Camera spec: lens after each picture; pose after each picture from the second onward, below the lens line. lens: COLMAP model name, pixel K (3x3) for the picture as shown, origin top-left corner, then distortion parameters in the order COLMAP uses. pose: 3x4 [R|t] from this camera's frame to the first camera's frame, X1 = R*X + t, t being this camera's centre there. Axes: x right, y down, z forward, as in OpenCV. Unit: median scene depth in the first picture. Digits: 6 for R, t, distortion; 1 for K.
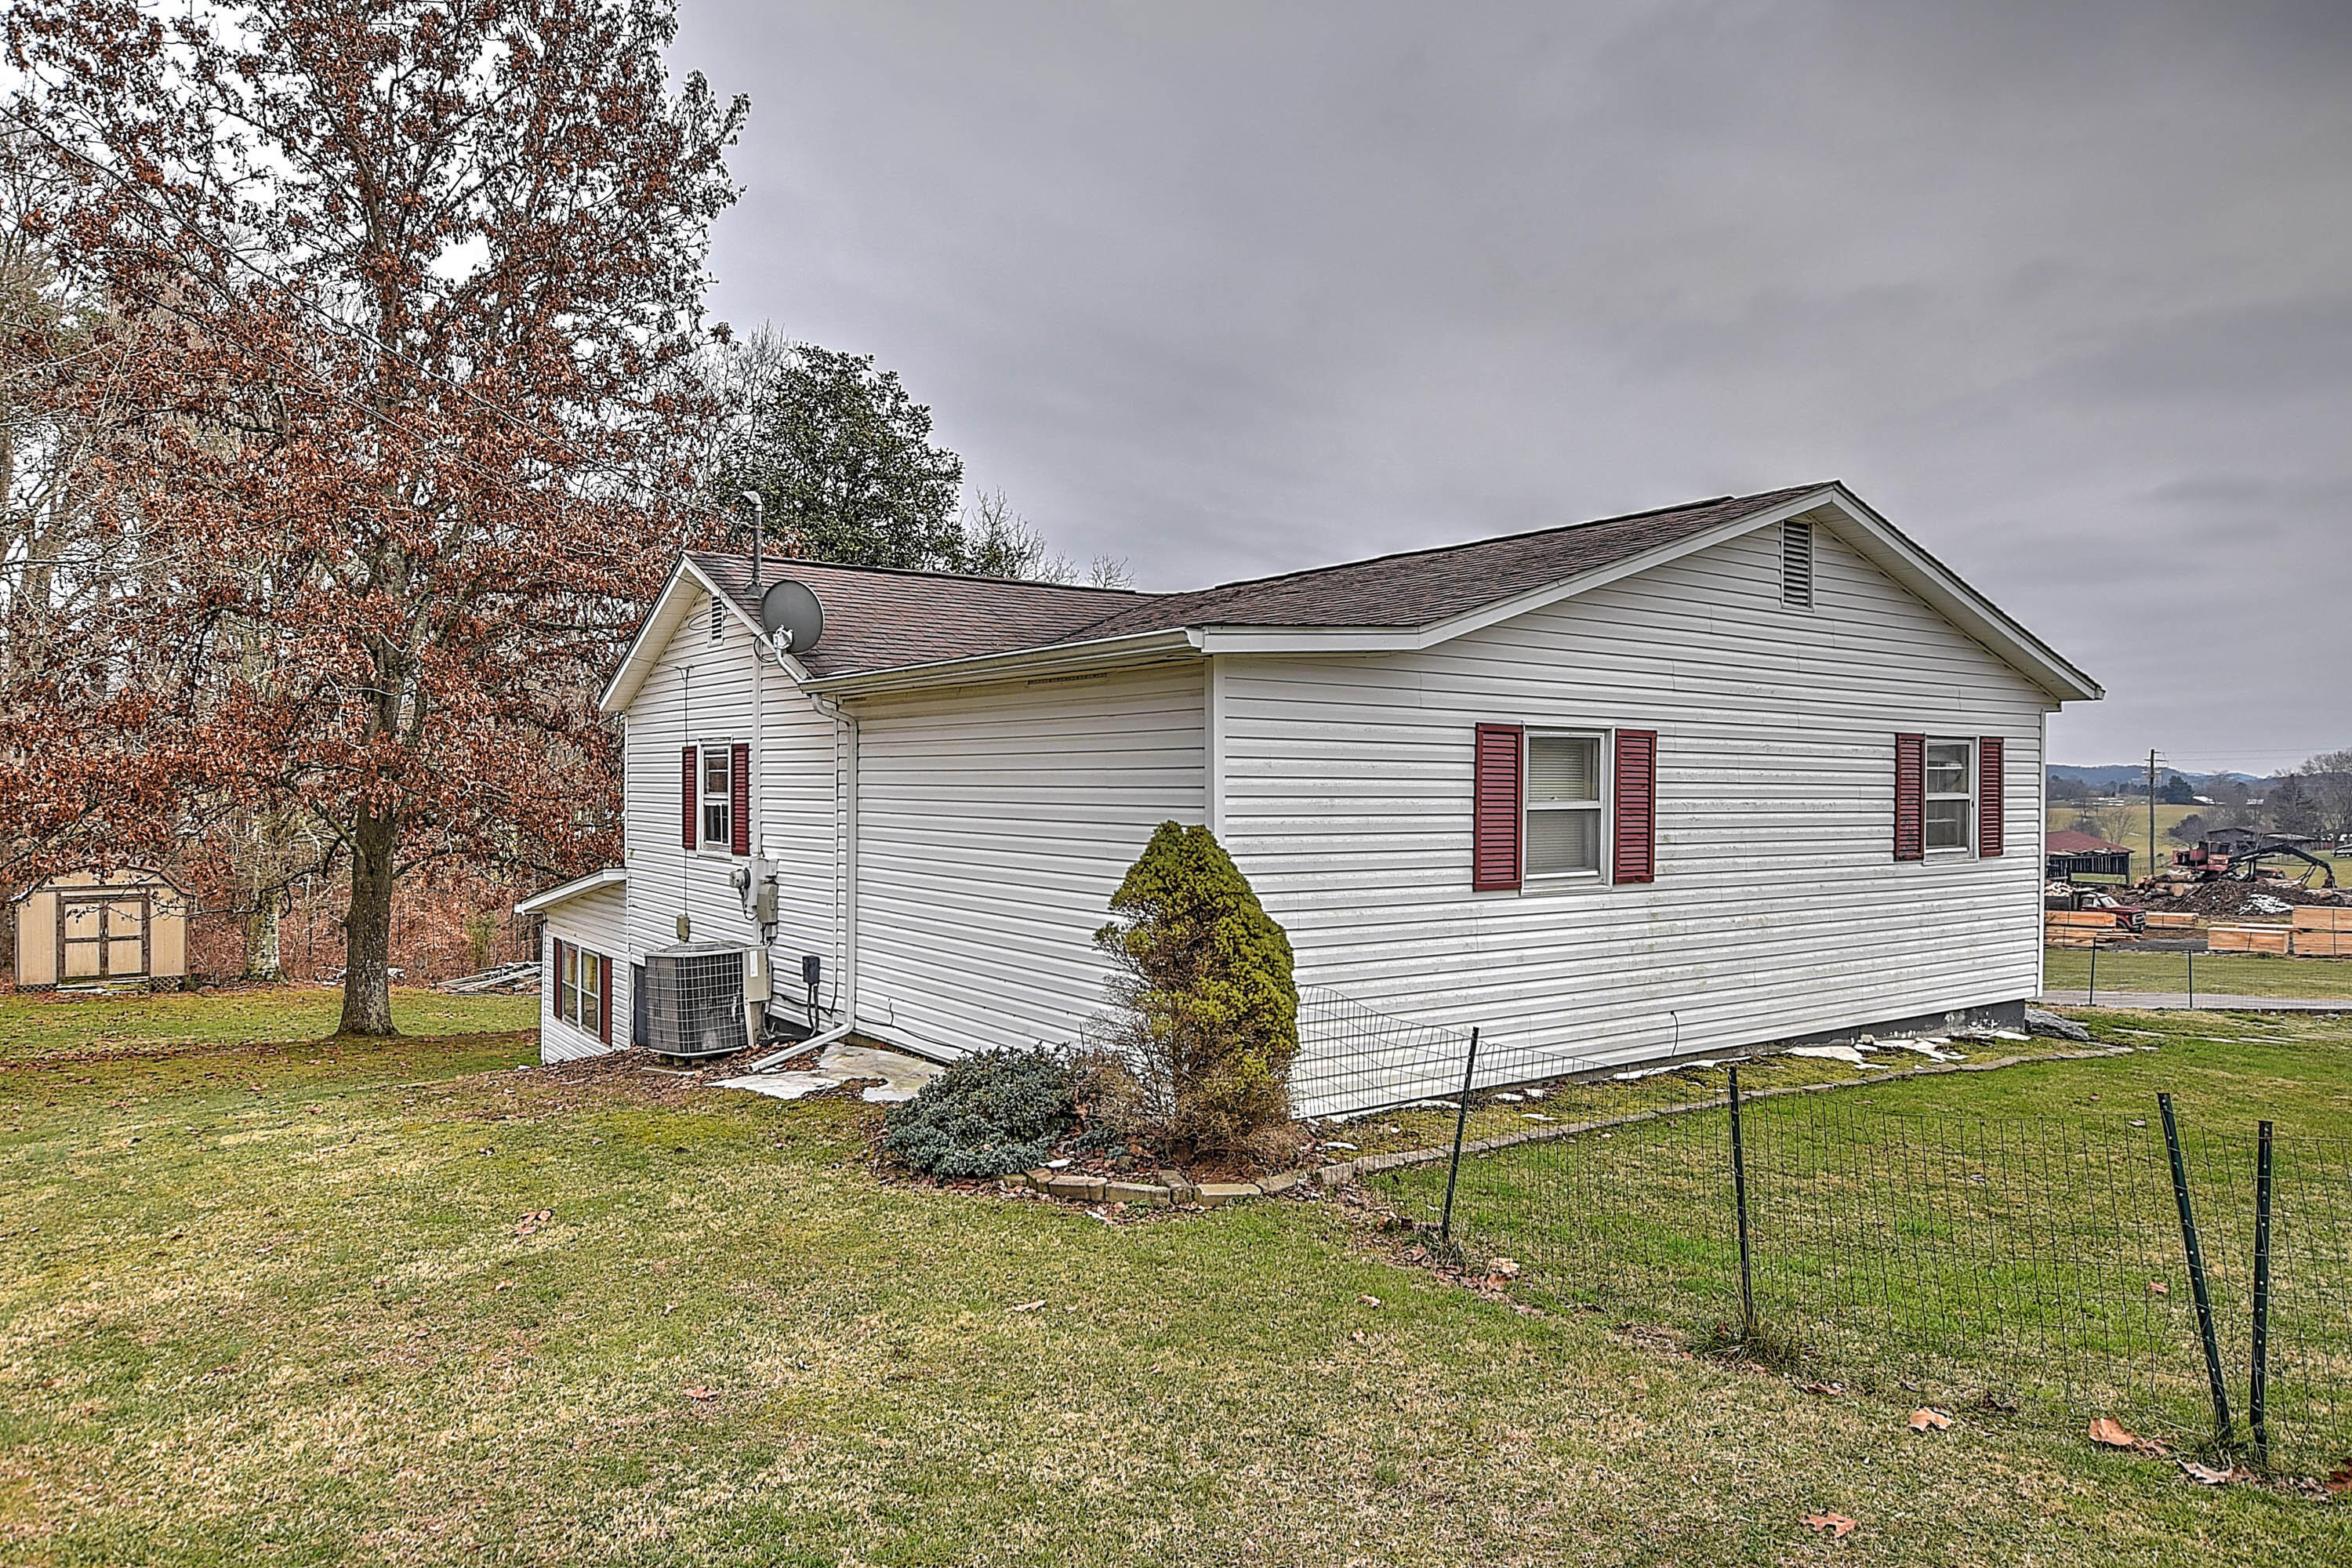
lens RADIAL K [[1476.5, 0, 1174.4], [0, 1476.5, 788.4], [0, 0, 1]] dist [0.006751, 0.001536]
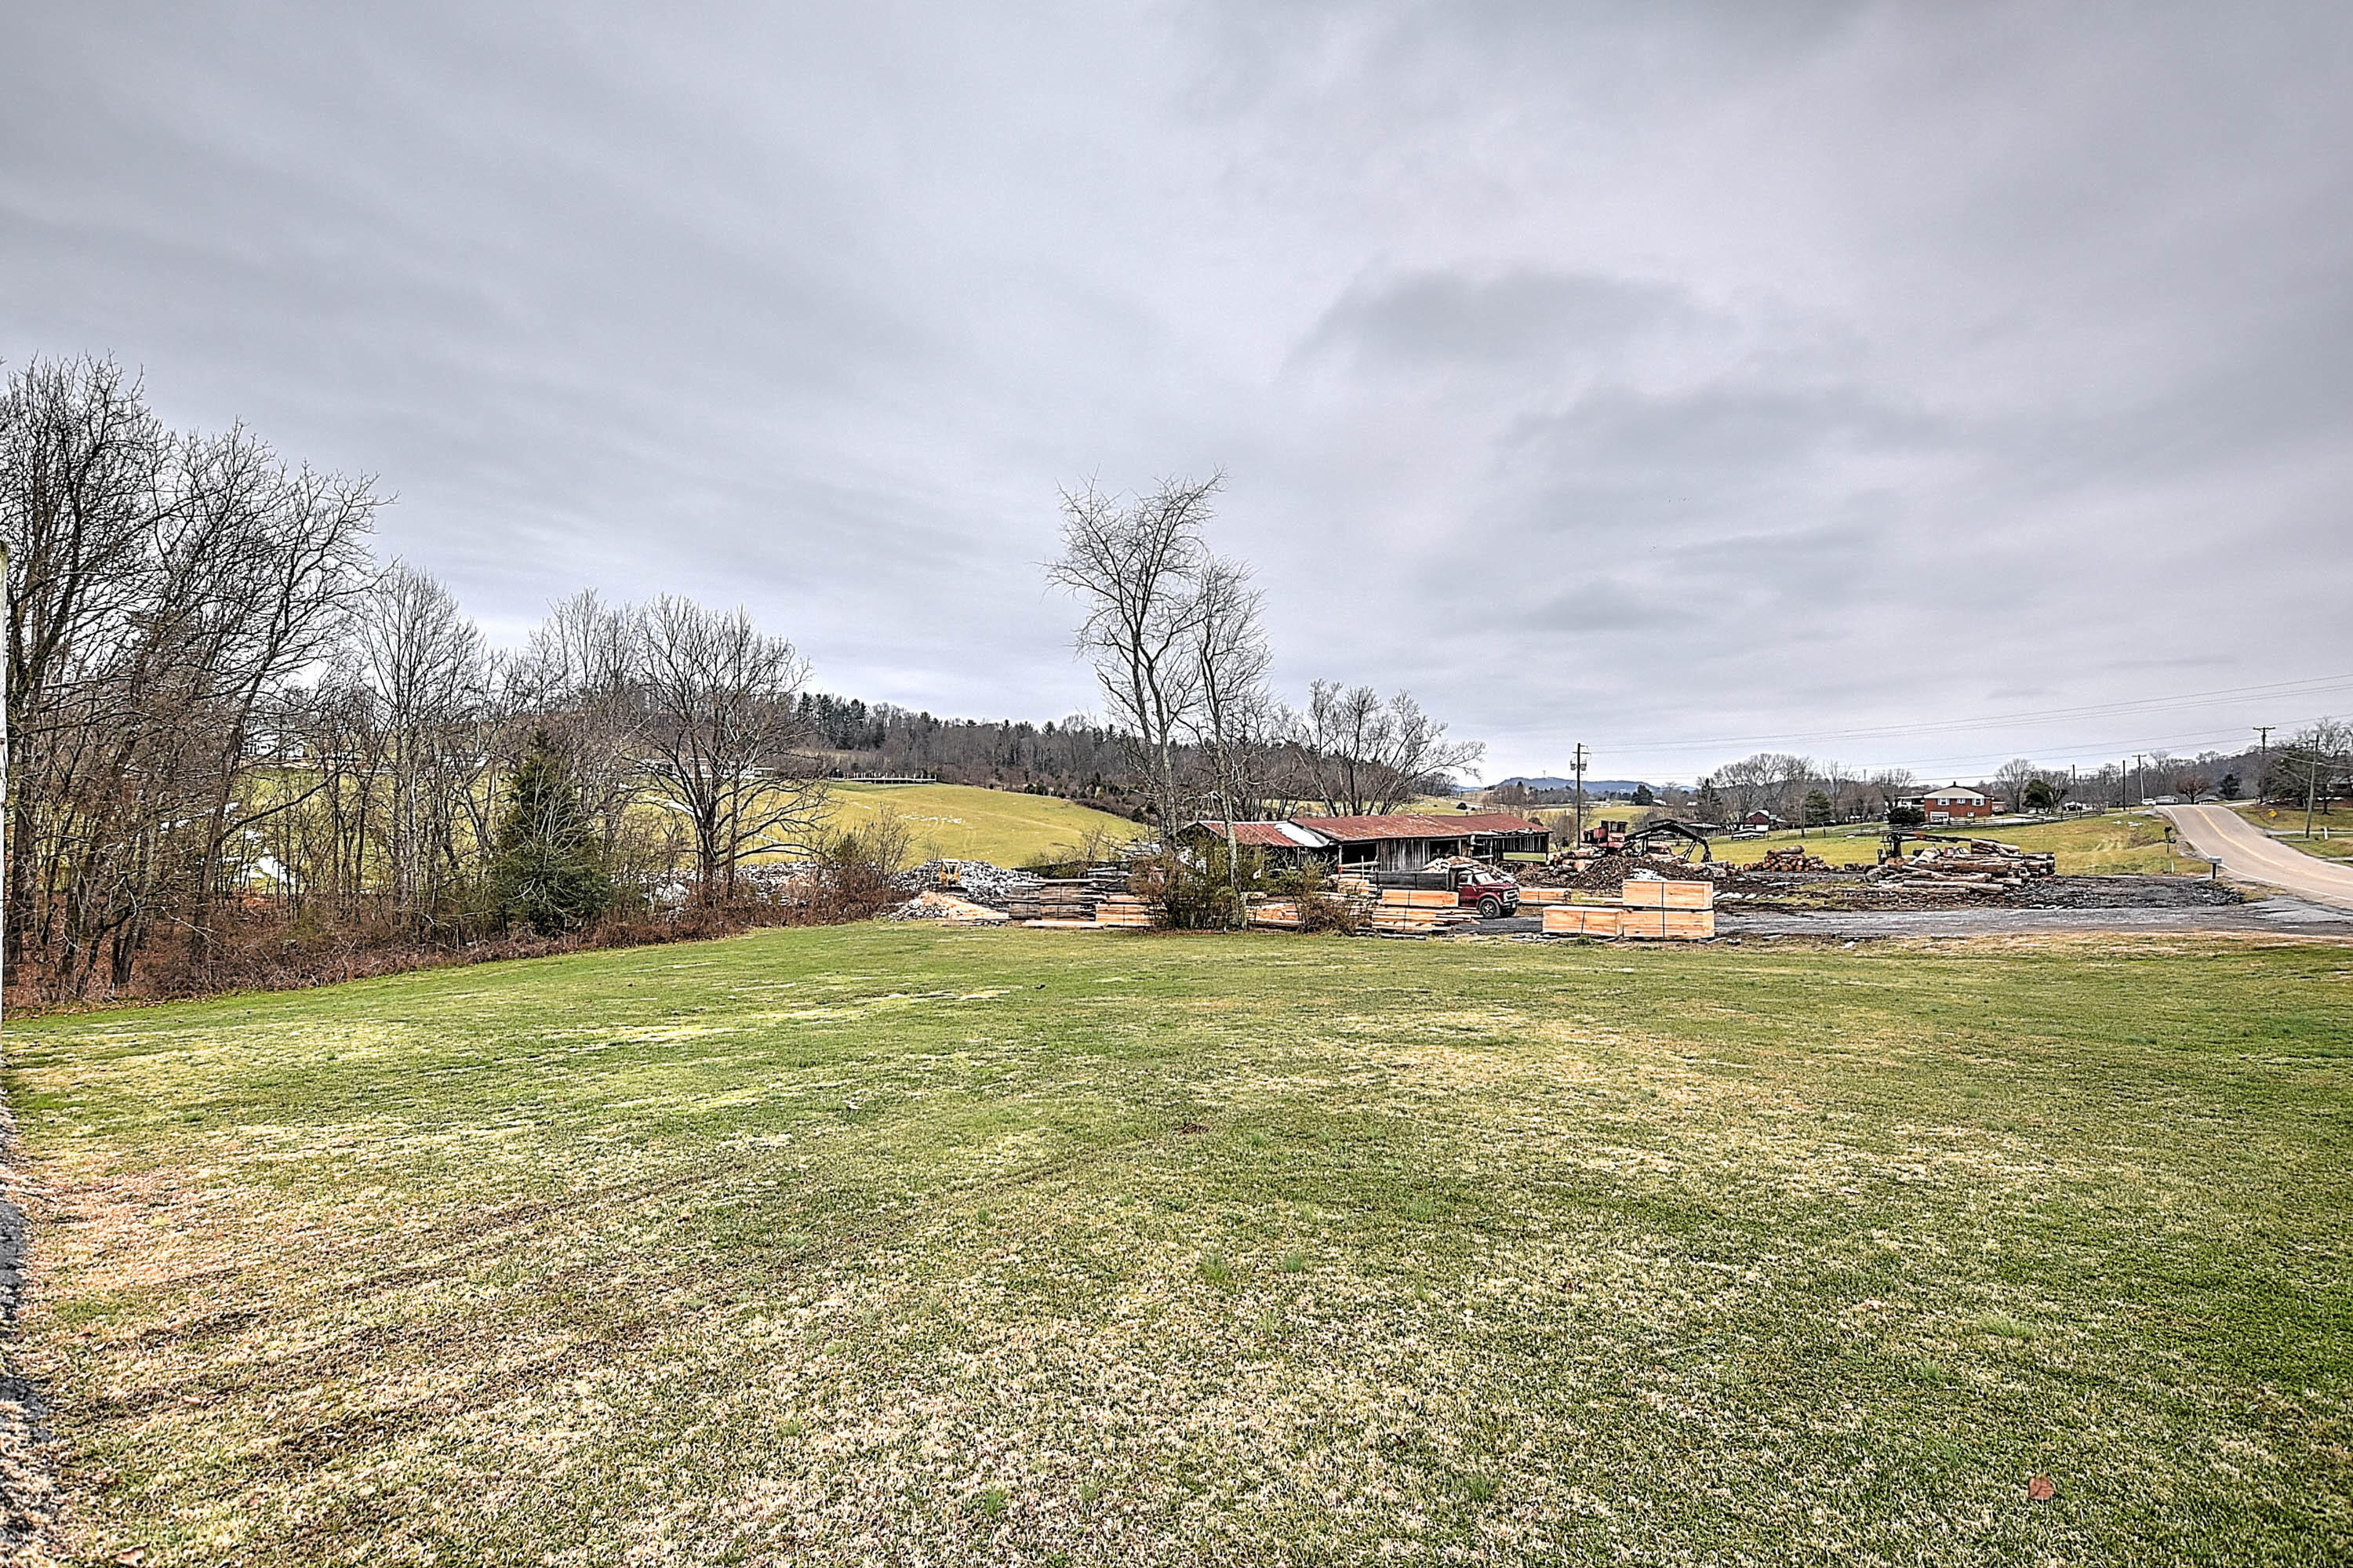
lens RADIAL K [[1165.0, 0, 1178.2], [0, 1165.0, 791.4], [0, 0, 1]] dist [-0.000350, -0.000006]
pose [[0.977873, -0.001138, 0.209197, 0.213915], [0.002510, 0.999977, -0.006291, 0.018993], [-0.209185, 0.006677, 0.977853, 0.235405]]
